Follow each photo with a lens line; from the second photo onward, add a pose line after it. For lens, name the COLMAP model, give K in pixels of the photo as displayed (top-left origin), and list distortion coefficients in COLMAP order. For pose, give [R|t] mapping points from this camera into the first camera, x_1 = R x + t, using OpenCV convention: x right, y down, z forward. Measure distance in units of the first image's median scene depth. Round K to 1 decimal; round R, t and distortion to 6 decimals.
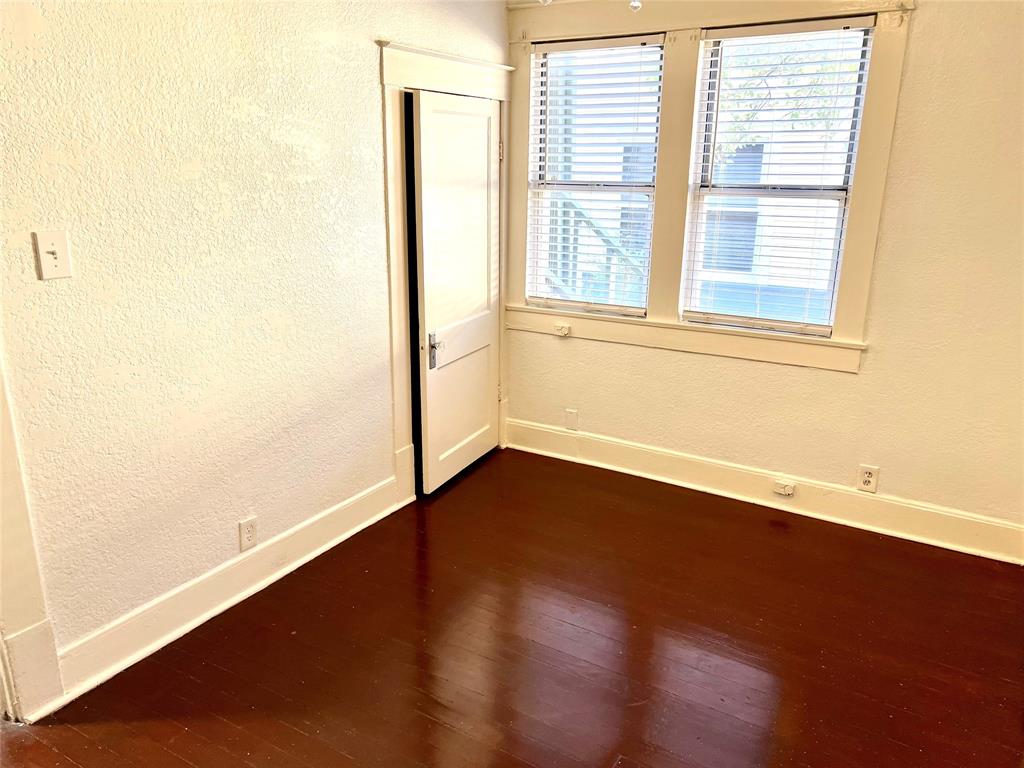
lens RADIAL K [[766.0, 0, 507.1], [0, 766.0, 382.1], [0, 0, 1]] dist [0.057206, -0.061451]
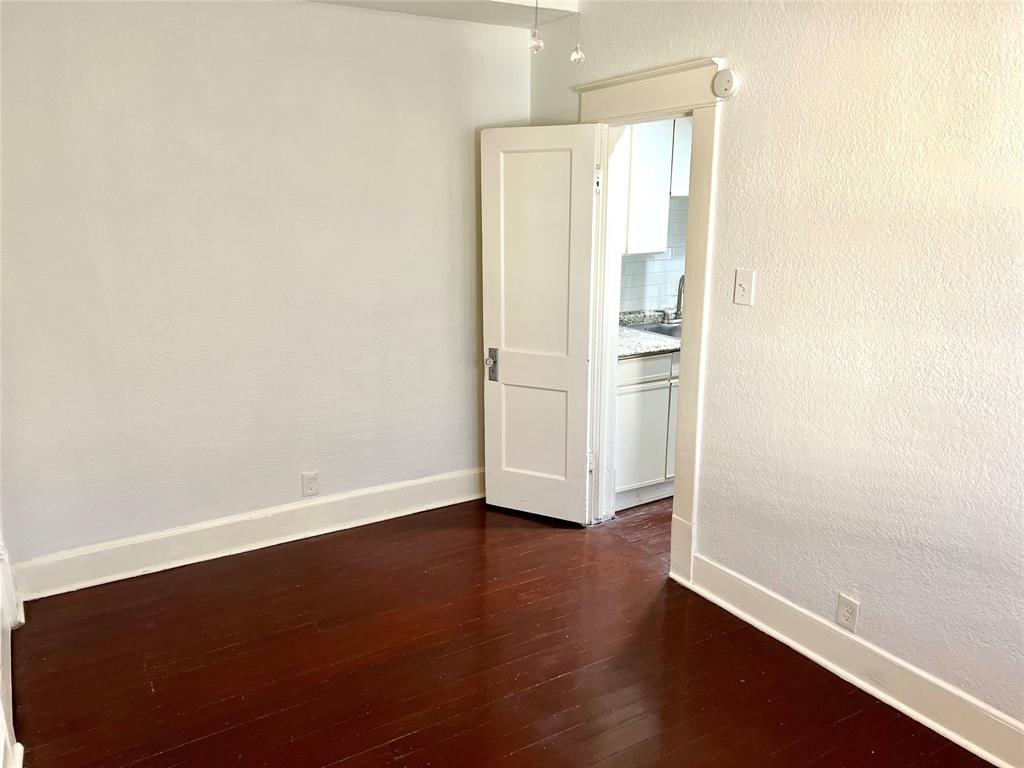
lens RADIAL K [[766.0, 0, 510.1], [0, 766.0, 390.5], [0, 0, 1]] dist [0.057206, -0.061451]
pose [[-0.451270, 0.202897, -0.869015, 0.533204], [-0.258172, 0.902483, 0.344777, -0.231777], [0.854226, 0.379943, -0.354882, 0.762701]]
